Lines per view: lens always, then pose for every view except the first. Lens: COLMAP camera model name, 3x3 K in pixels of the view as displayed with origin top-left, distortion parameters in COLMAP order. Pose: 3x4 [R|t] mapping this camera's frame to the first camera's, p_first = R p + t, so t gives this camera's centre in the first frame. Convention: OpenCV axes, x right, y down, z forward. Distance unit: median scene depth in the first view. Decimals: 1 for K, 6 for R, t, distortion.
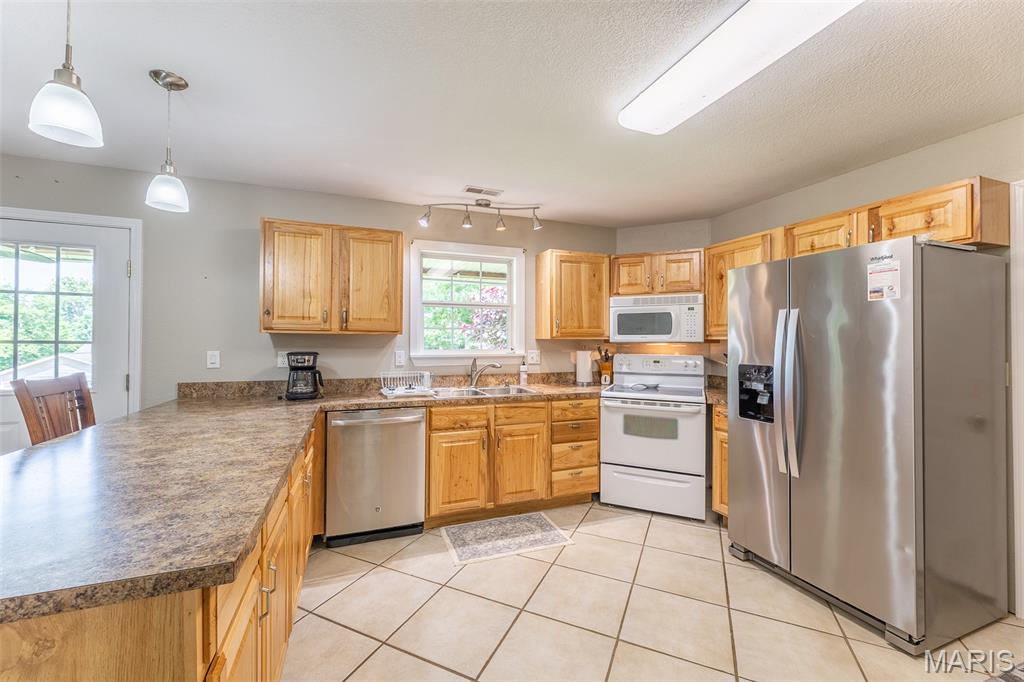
lens RADIAL K [[407.9, 0, 508.9], [0, 407.9, 338.2], [0, 0, 1]] dist [0.001545, -0.000067]
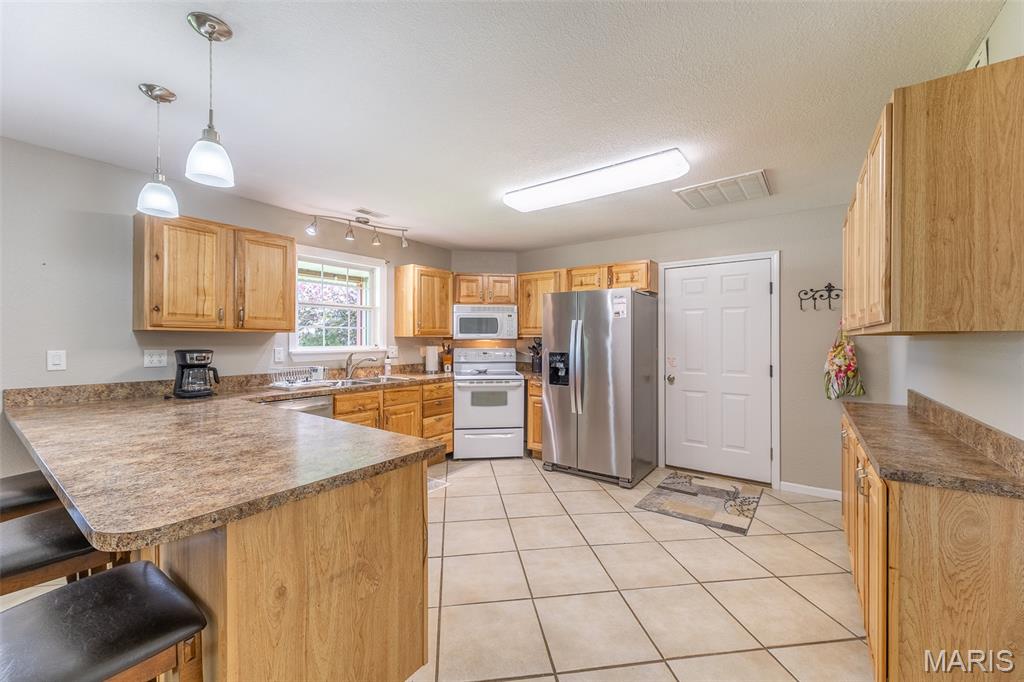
lens RADIAL K [[405.4, 0, 510.4], [0, 405.4, 339.4], [0, 0, 1]] dist [0.003293, -0.000031]
pose [[0.837060, -0.002737, 0.547104, -0.353208], [-0.003113, 0.999947, 0.009766, -0.002713], [-0.547102, -0.009878, 0.837008, -0.213147]]
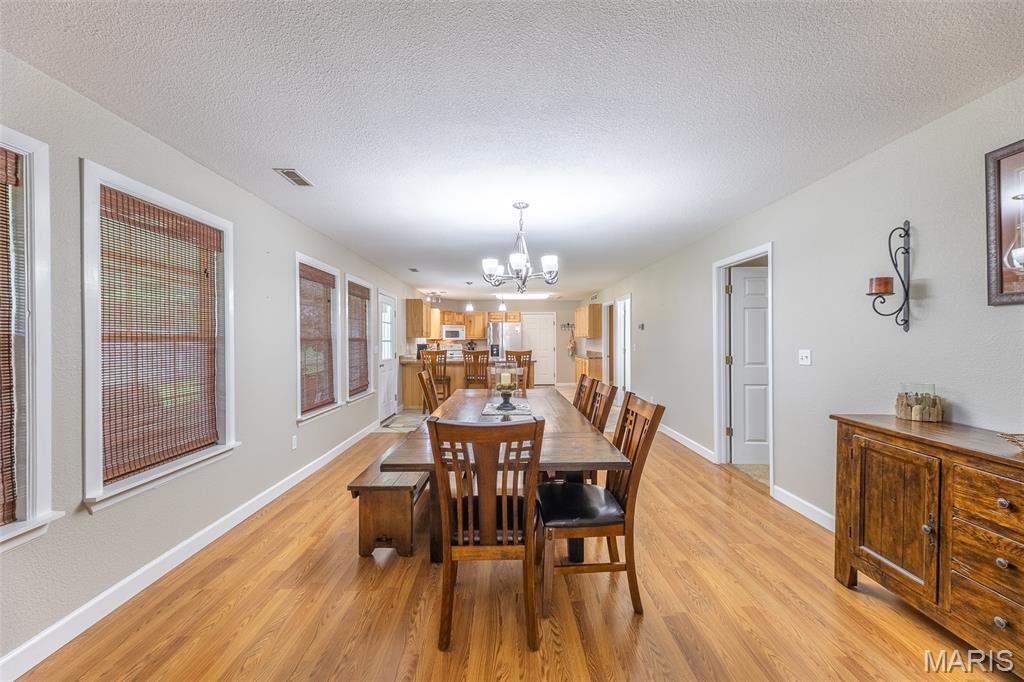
lens RADIAL K [[407.2, 0, 507.5], [0, 407.2, 339.0], [0, 0, 1]] dist [0.002471, 0.000113]
pose [[0.344364, -0.002966, 0.938832, -2.706957], [-0.000026, 0.999995, 0.003169, -0.008765], [-0.938836, -0.001116, 0.344362, -0.526827]]
